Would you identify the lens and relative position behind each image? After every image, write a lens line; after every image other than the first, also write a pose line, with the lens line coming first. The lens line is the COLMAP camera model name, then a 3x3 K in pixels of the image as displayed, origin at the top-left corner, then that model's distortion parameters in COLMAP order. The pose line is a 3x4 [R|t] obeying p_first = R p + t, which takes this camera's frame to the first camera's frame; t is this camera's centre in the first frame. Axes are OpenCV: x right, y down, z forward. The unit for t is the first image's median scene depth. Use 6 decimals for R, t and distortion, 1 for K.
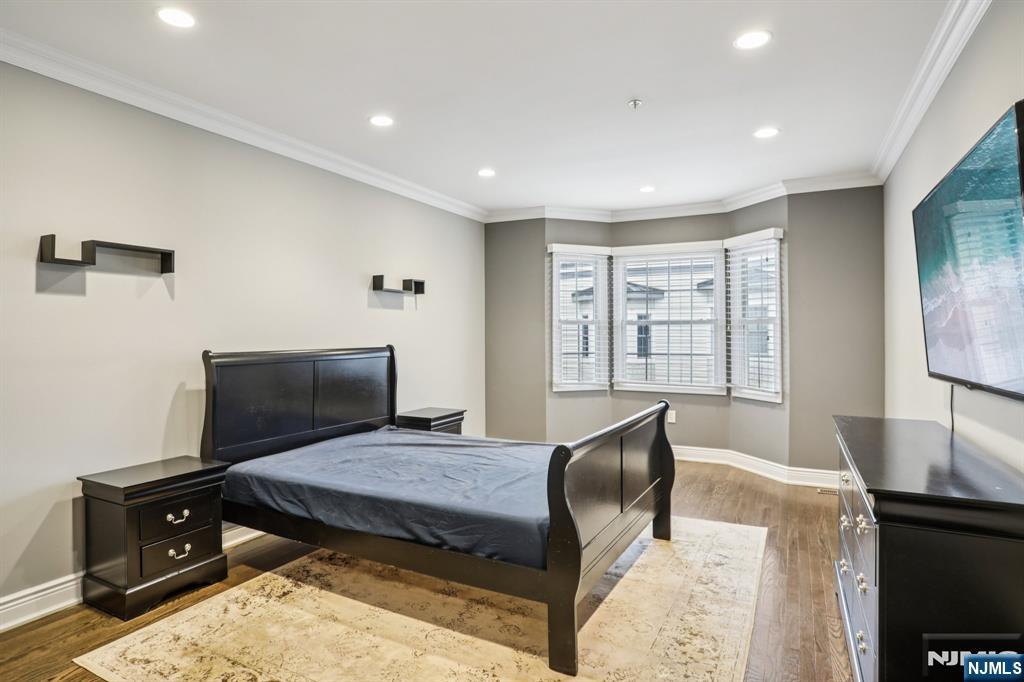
lens RADIAL K [[555.5, 0, 505.7], [0, 555.5, 332.4], [0, 0, 1]] dist [-0.061391, 0.022215]
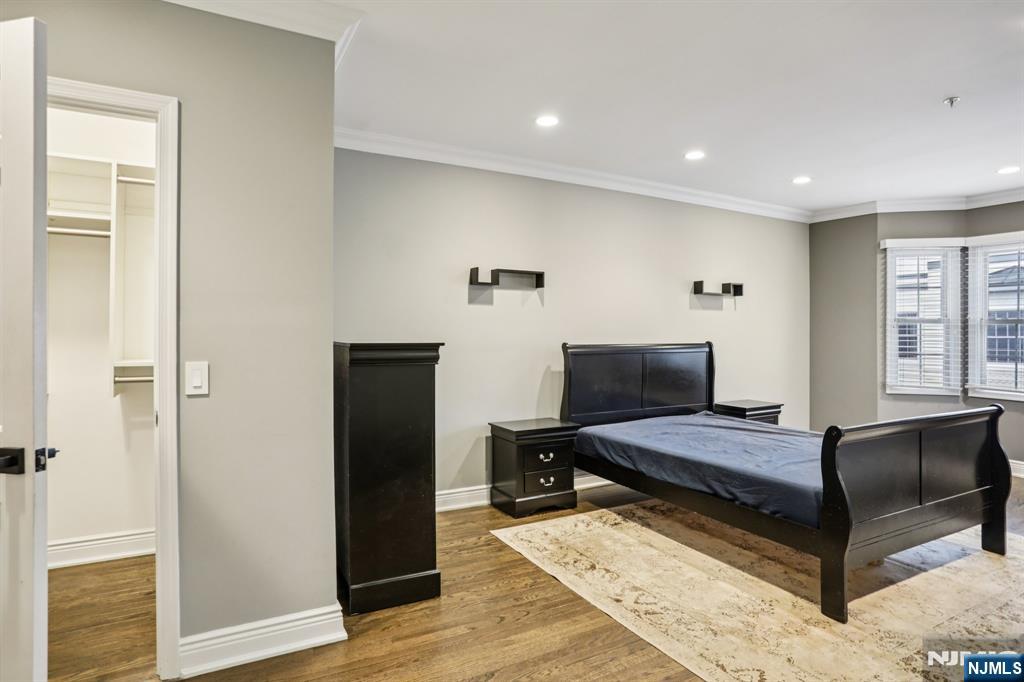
lens RADIAL K [[549.0, 0, 508.4], [0, 549.0, 328.0], [0, 0, 1]] dist [0.000553, -0.019433]
pose [[0.830701, 0.004961, -0.556696, 0.081441], [-0.006260, 0.999980, -0.000430, -0.002069], [0.556683, 0.003843, 0.830716, -0.179539]]
